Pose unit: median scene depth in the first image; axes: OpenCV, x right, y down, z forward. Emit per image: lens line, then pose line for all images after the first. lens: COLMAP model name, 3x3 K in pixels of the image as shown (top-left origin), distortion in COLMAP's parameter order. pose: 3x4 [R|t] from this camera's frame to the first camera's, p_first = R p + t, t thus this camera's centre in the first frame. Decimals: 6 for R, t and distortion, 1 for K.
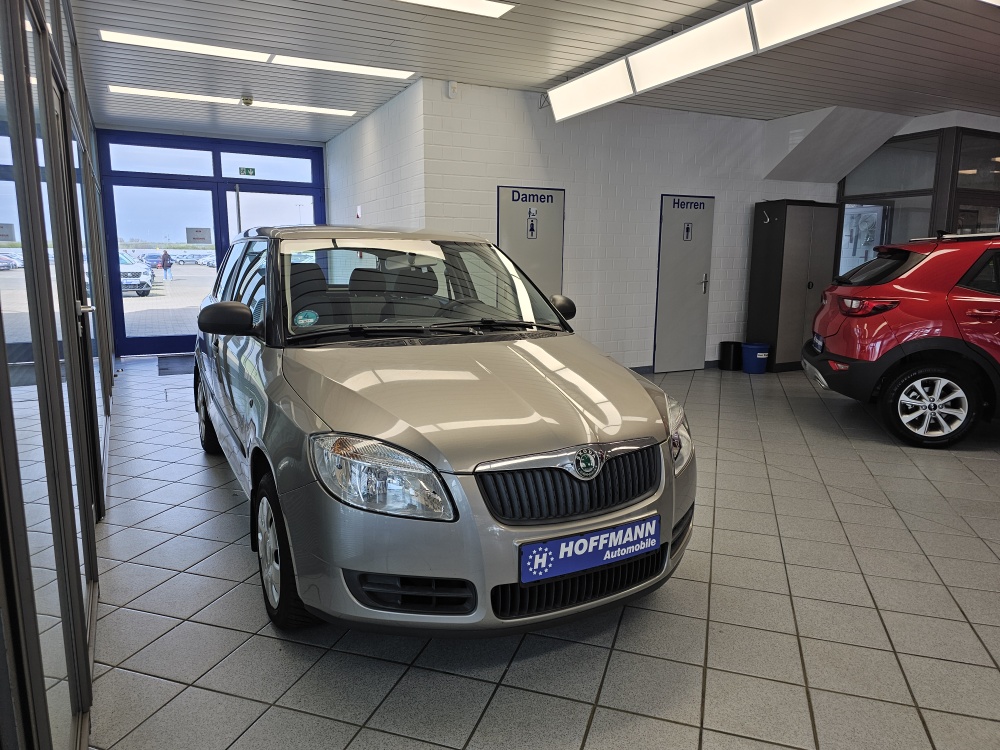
lens RADIAL K [[678.1, 0, 502.0], [0, 678.1, 377.2], [0, 0, 1]] dist [0.055812, -0.059283]
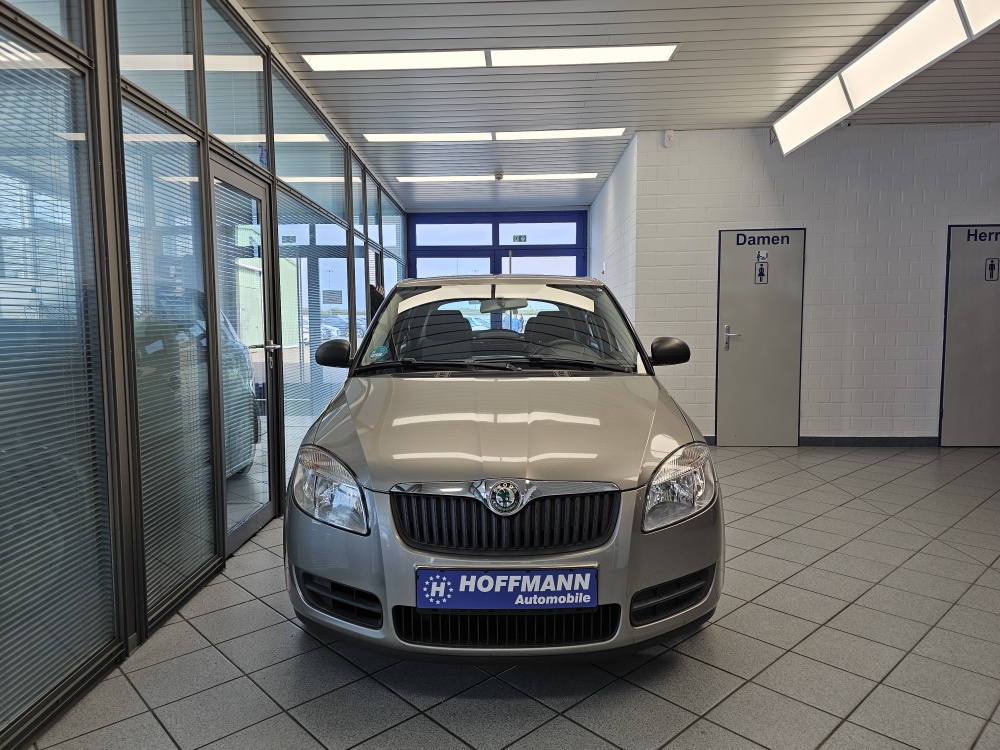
lens RADIAL K [[678.1, 0, 491.6], [0, 678.1, 382.9], [0, 0, 1]] dist [0.055812, -0.059283]
pose [[0.871210, 0.030707, -0.489949, 0.231408], [-0.070177, 0.995582, -0.062388, 0.010787], [0.485869, 0.088736, 0.869516, 0.058344]]
